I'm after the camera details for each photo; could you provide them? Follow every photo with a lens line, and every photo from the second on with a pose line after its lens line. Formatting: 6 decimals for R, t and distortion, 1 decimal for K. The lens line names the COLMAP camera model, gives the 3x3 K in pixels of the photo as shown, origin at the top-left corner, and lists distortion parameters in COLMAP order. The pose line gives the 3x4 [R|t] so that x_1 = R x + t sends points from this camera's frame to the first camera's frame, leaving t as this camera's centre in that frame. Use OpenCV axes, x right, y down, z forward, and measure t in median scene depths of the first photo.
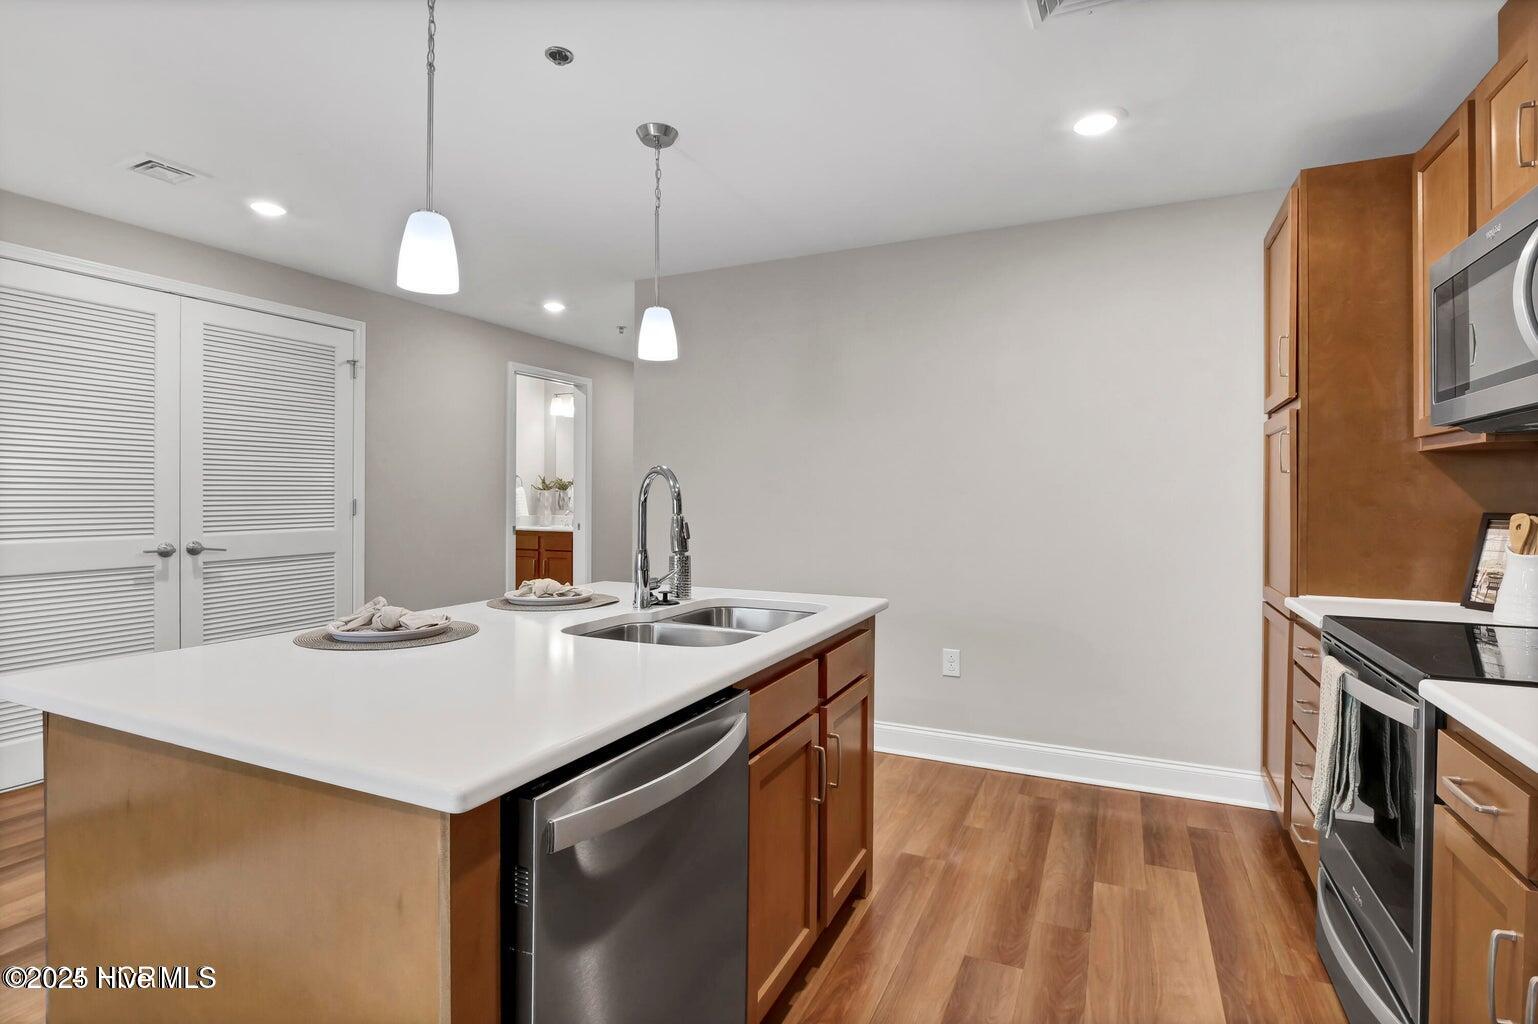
lens RADIAL K [[756.6, 0, 772.9], [0, 756.6, 496.6], [0, 0, 1]] dist [-0.011649, -0.002066]
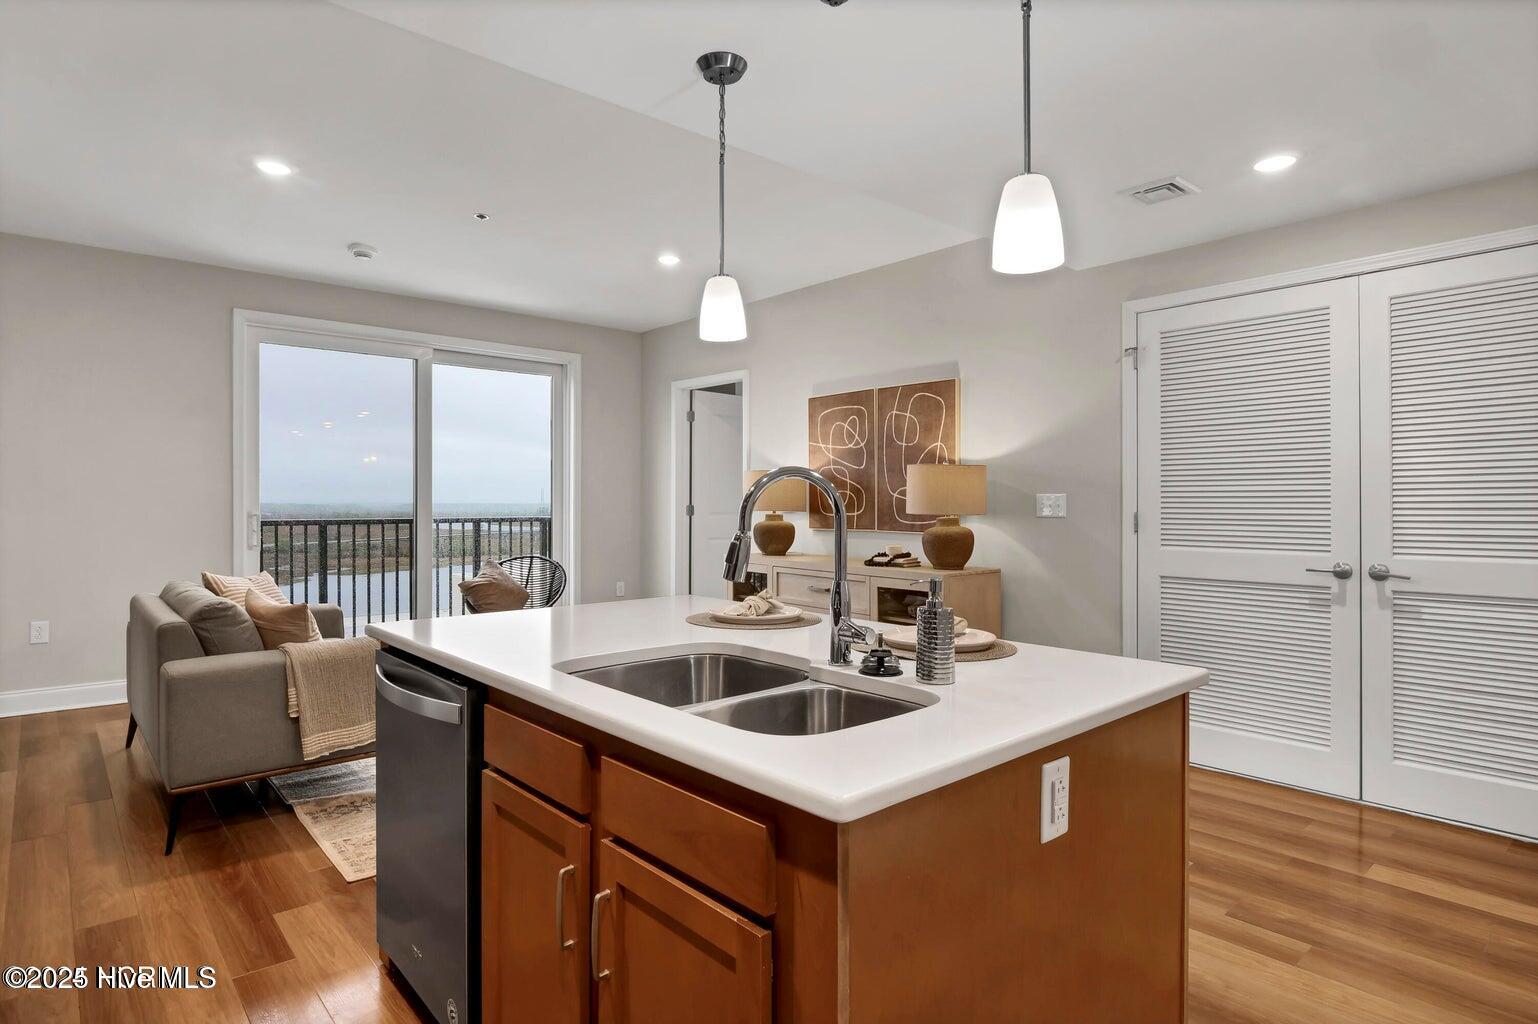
lens RADIAL K [[816.7, 0, 765.3], [0, 816.7, 509.1], [0, 0, 1]] dist [-0.005497, -0.001723]
pose [[-0.392229, 0.000906, -0.919867, 0.332909], [-0.005098, 0.999982, 0.003159, -0.000882], [0.919854, 0.005928, -0.392217, 0.745353]]
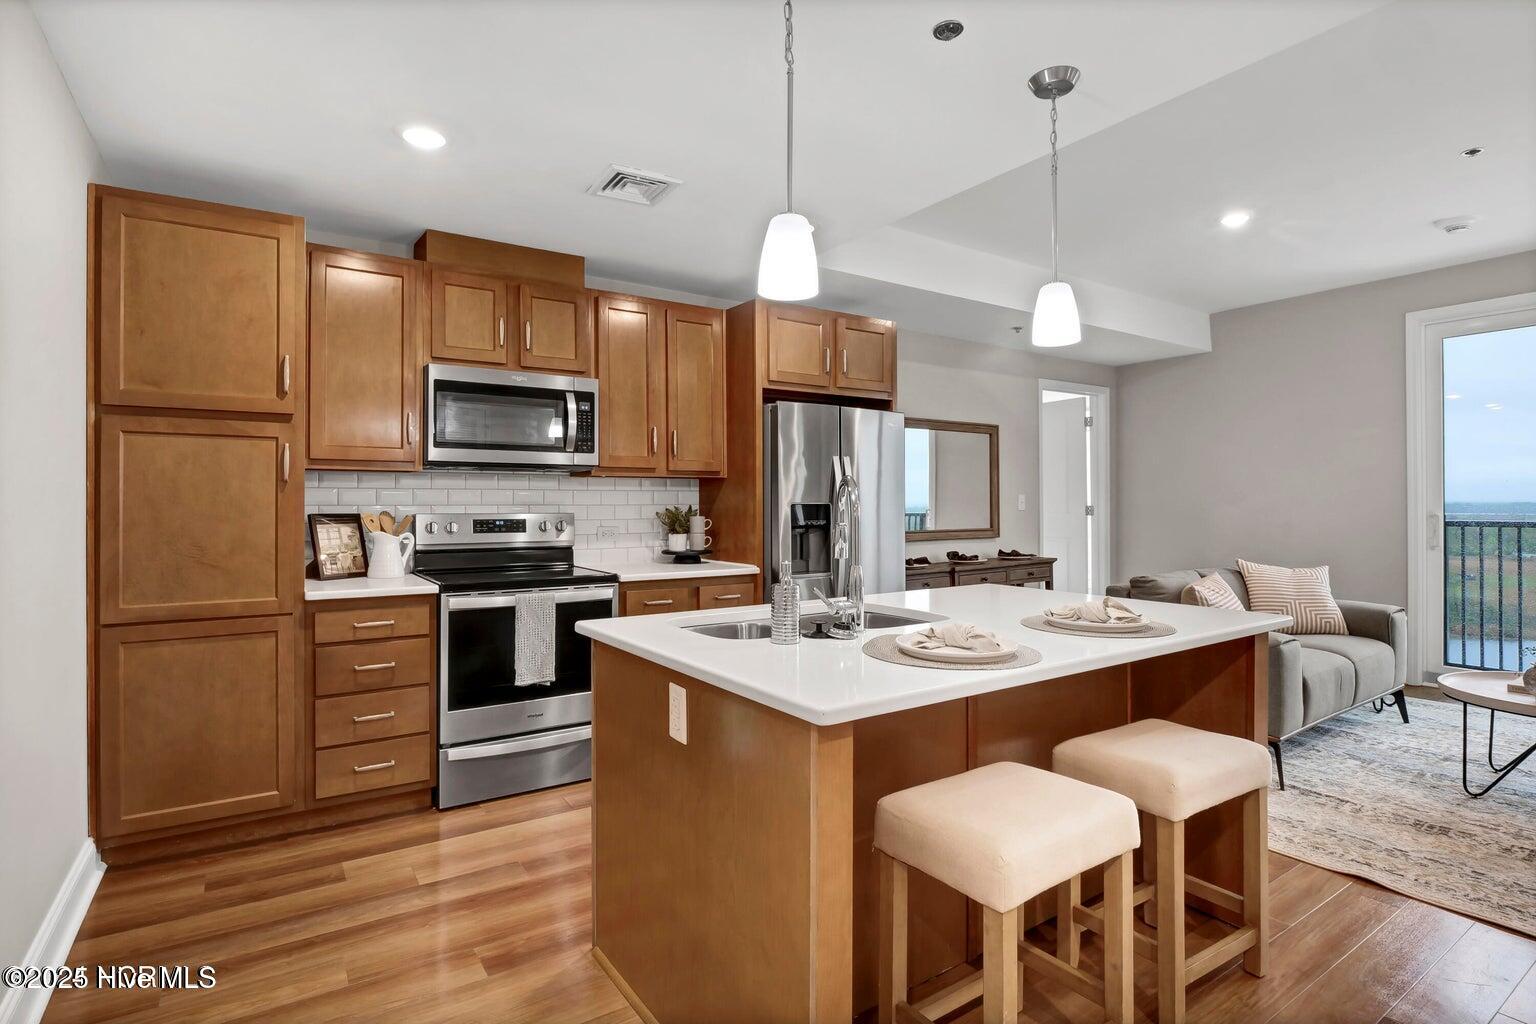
lens RADIAL K [[755.6, 0, 762.0], [0, 755.6, 501.2], [0, 0, 1]] dist [-0.011649, -0.002066]
pose [[-0.860290, -0.001240, 0.509804, -0.327340], [-0.001352, 0.999999, 0.000151, -0.004333], [-0.509804, -0.000559, -0.860291, 1.095405]]
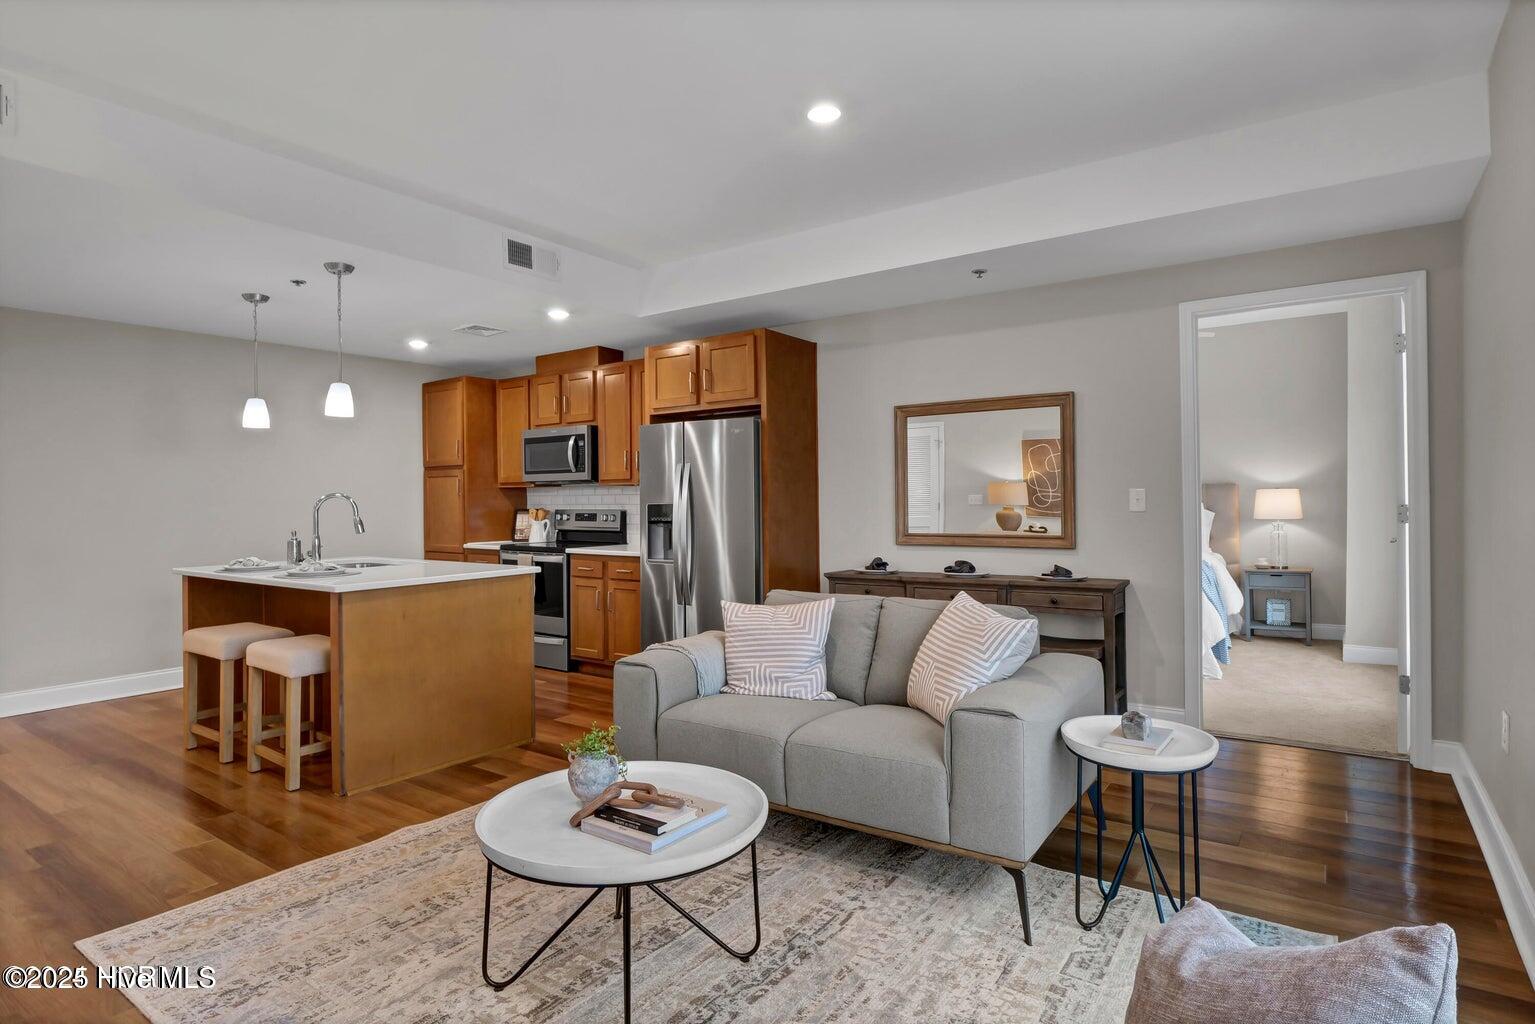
lens RADIAL K [[815.1, 0, 769.4], [0, 815.1, 501.4], [0, 0, 1]] dist [-0.005497, -0.001723]
pose [[0.164903, -0.003340, 0.986304, -1.240343], [0.007809, 0.999967, 0.002081, -0.006713], [-0.986279, 0.007359, 0.164924, -0.302524]]
